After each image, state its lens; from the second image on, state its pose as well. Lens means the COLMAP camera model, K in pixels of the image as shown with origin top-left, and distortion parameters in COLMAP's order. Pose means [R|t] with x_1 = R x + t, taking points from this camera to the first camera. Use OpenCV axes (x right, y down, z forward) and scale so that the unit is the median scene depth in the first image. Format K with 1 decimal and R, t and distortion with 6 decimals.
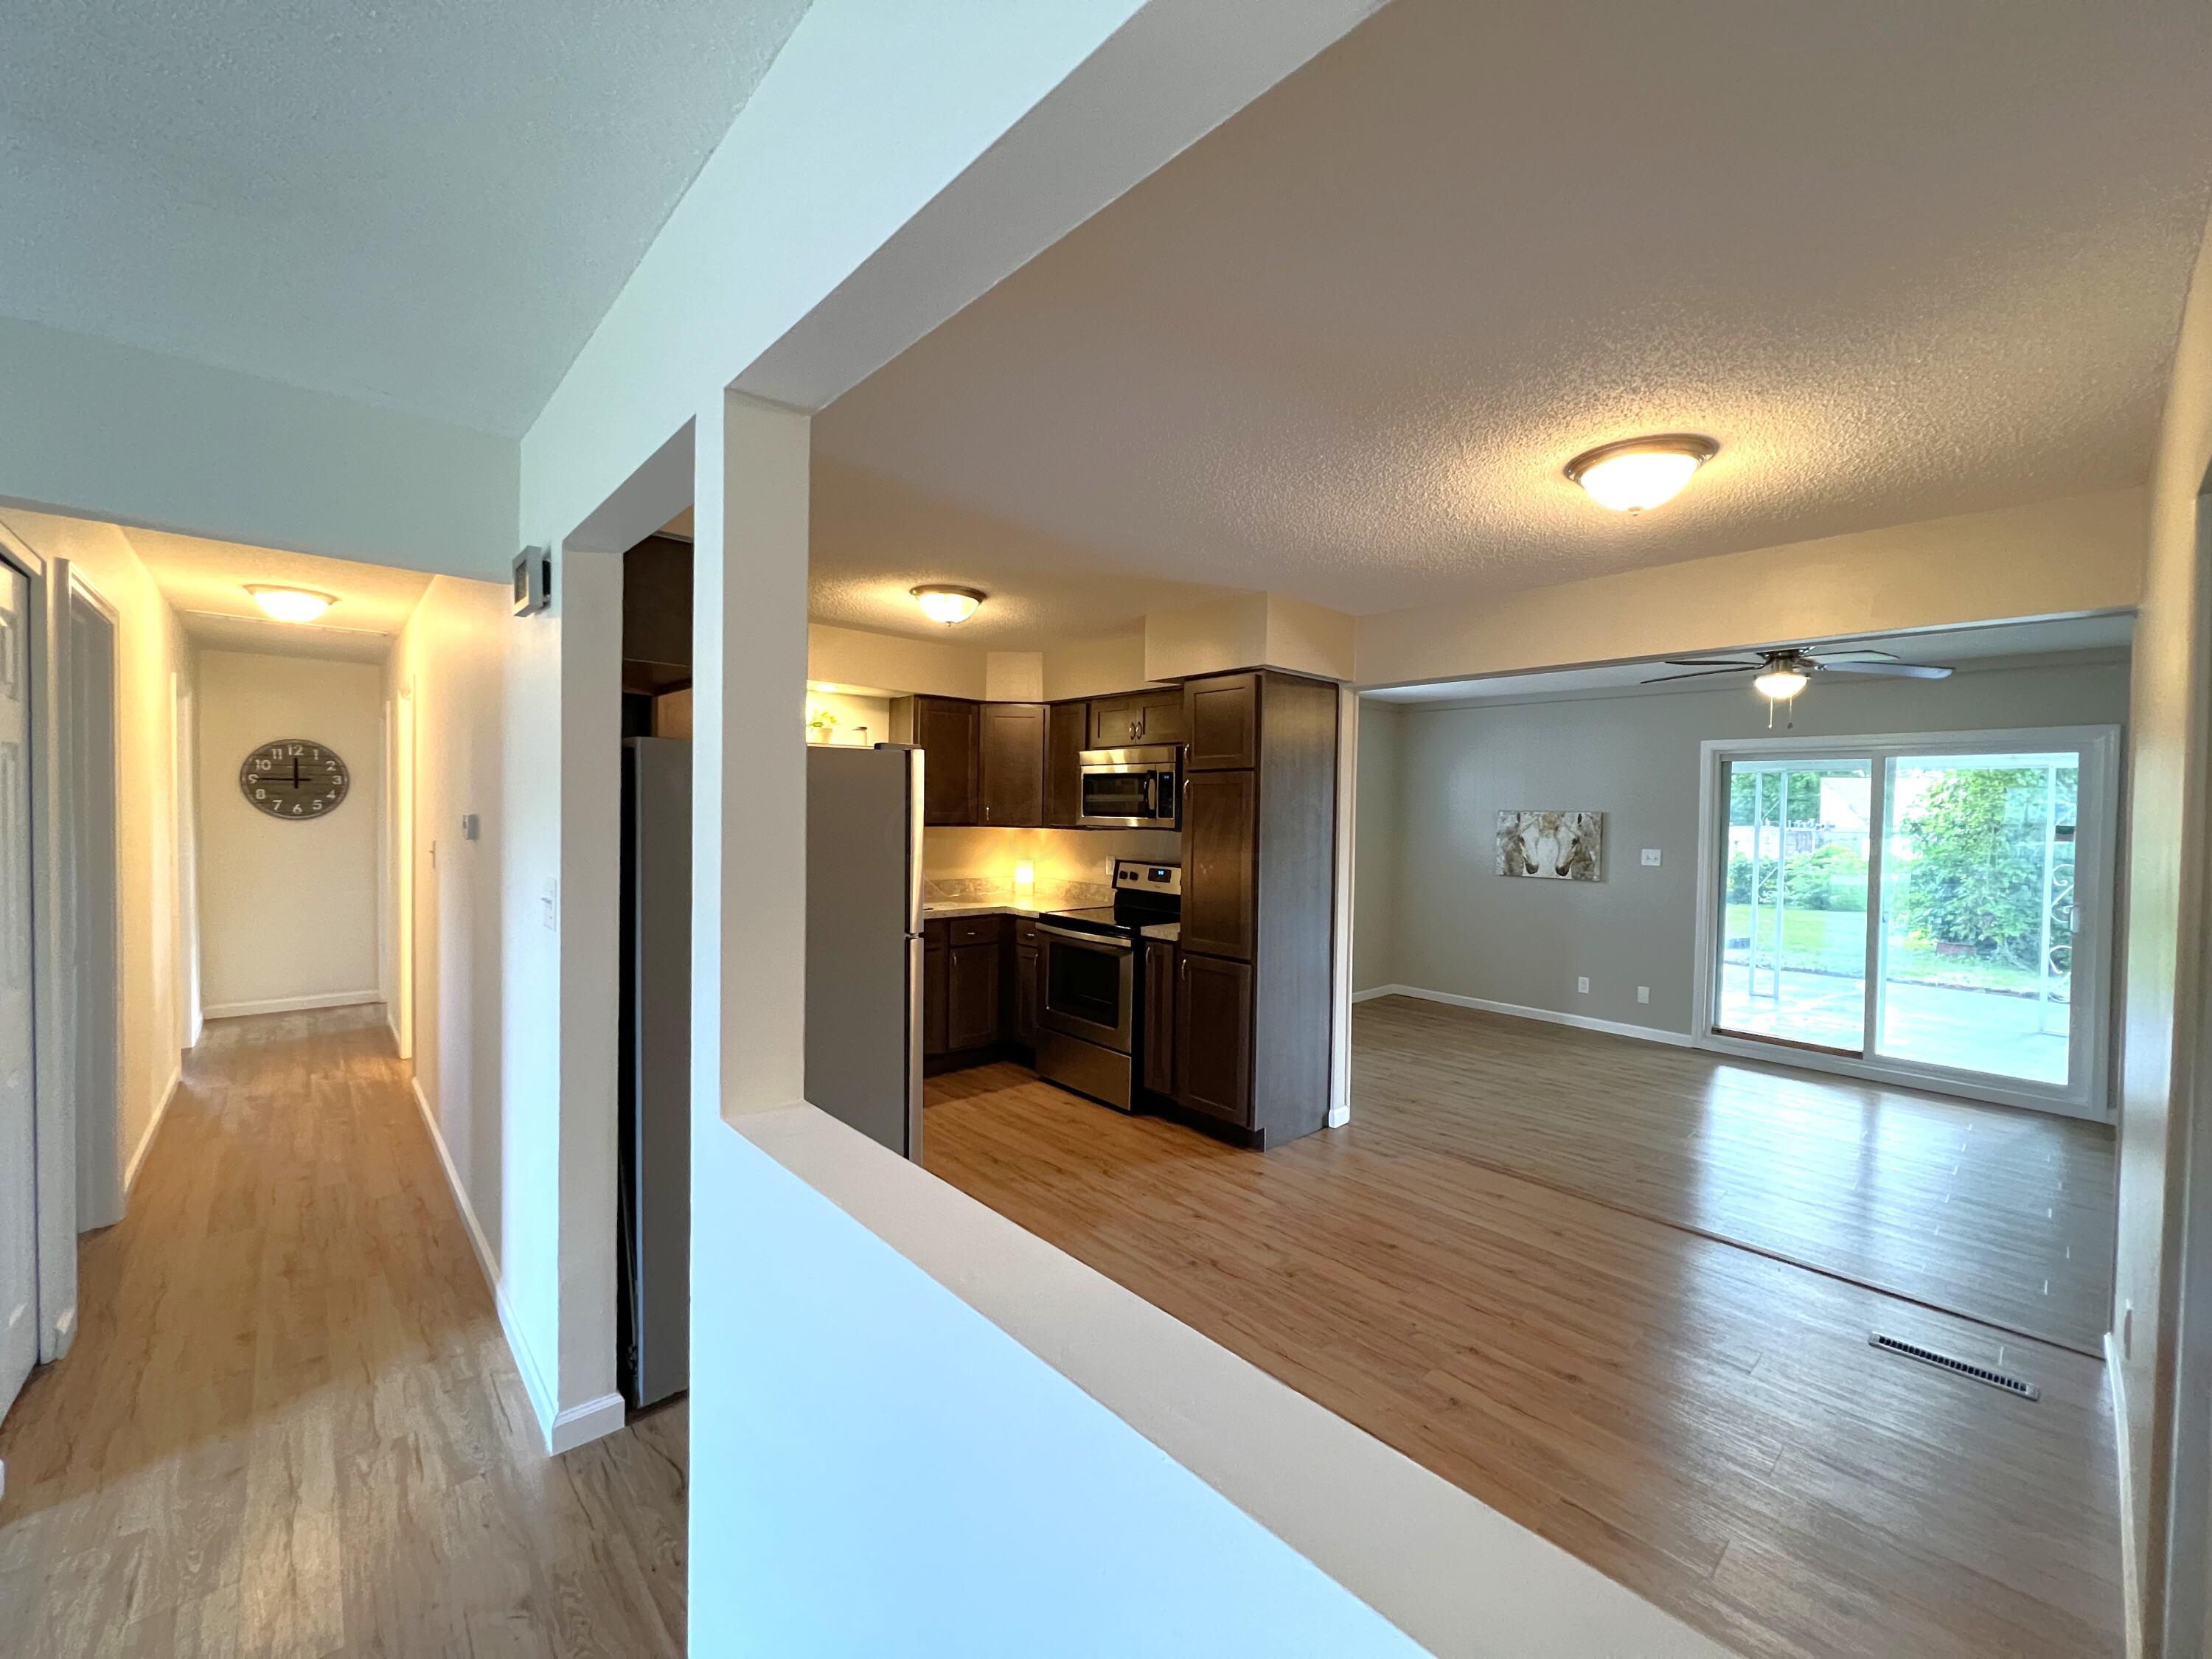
lens RADIAL K [[882.1, 0, 1102.9], [0, 882.1, 828.3], [0, 0, 1]] dist [-0.001787, -0.000008]
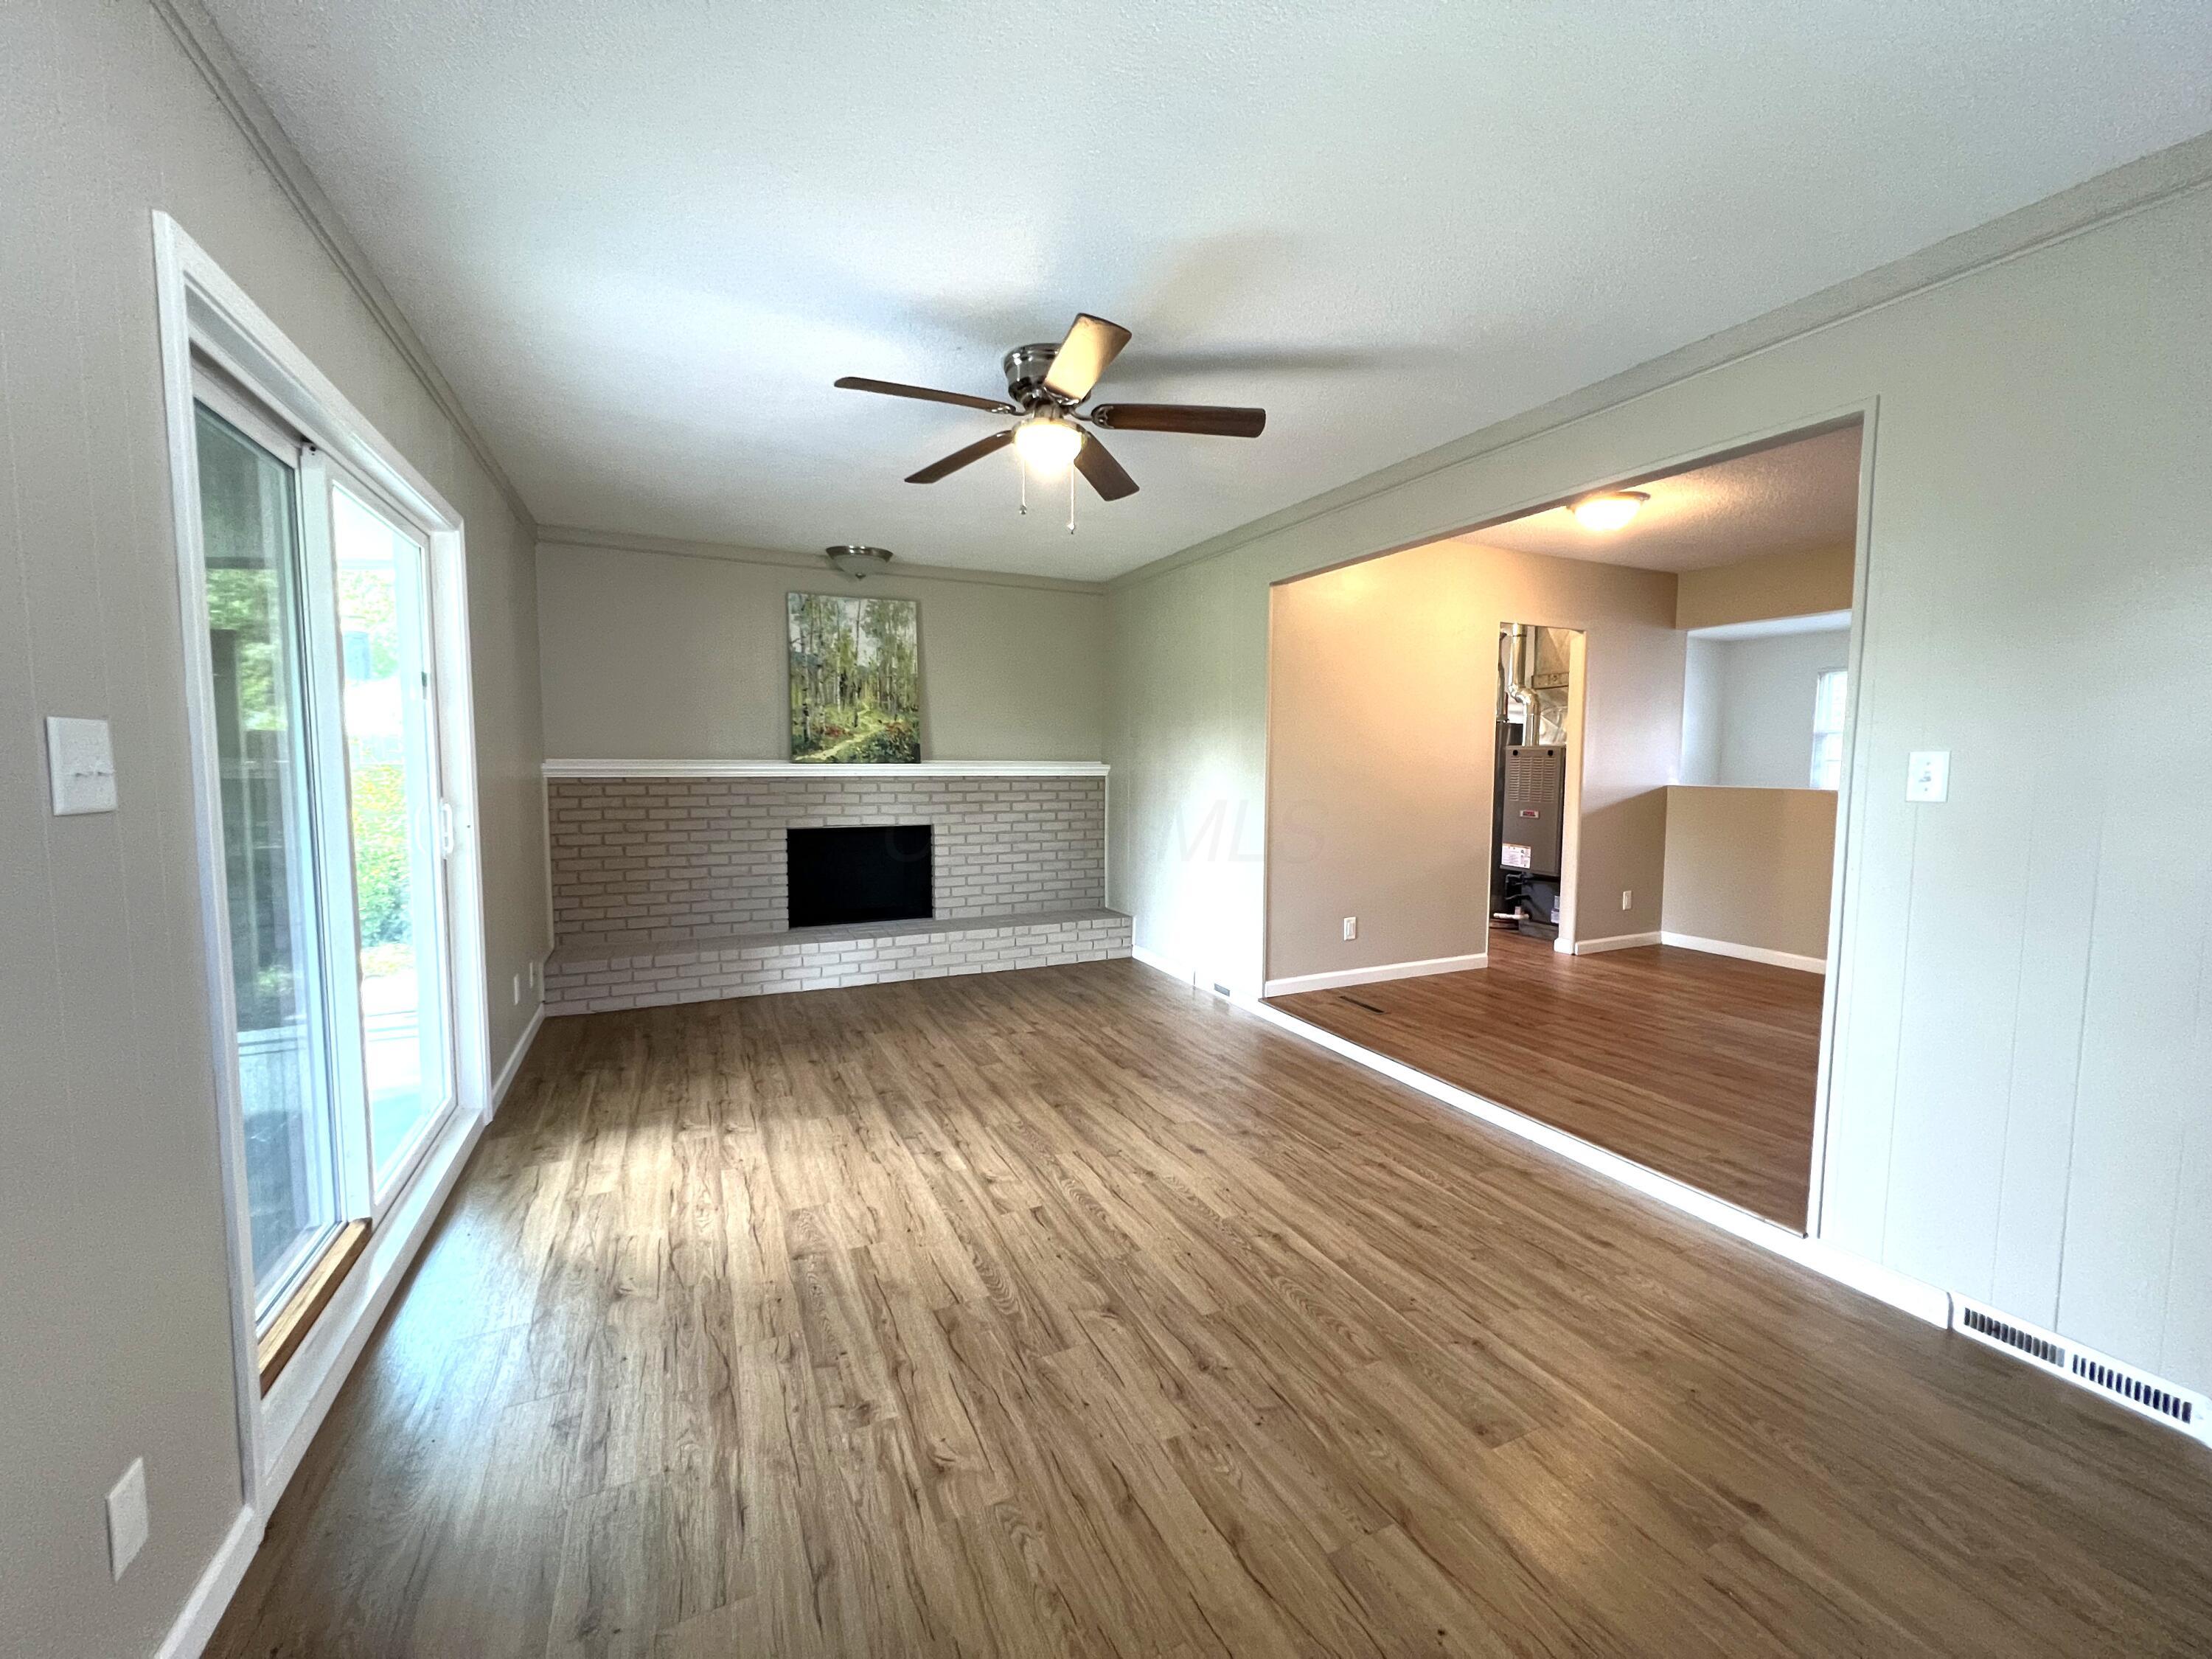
lens RADIAL K [[882.1, 0, 1108.1], [0, 882.1, 825.4], [0, 0, 1]] dist [-0.001787, -0.000008]
pose [[-0.957498, -0.046100, 0.284733, 0.460461], [-0.017801, 0.994708, 0.101186, 0.031156], [-0.287891, 0.091817, -0.953252, 1.362486]]
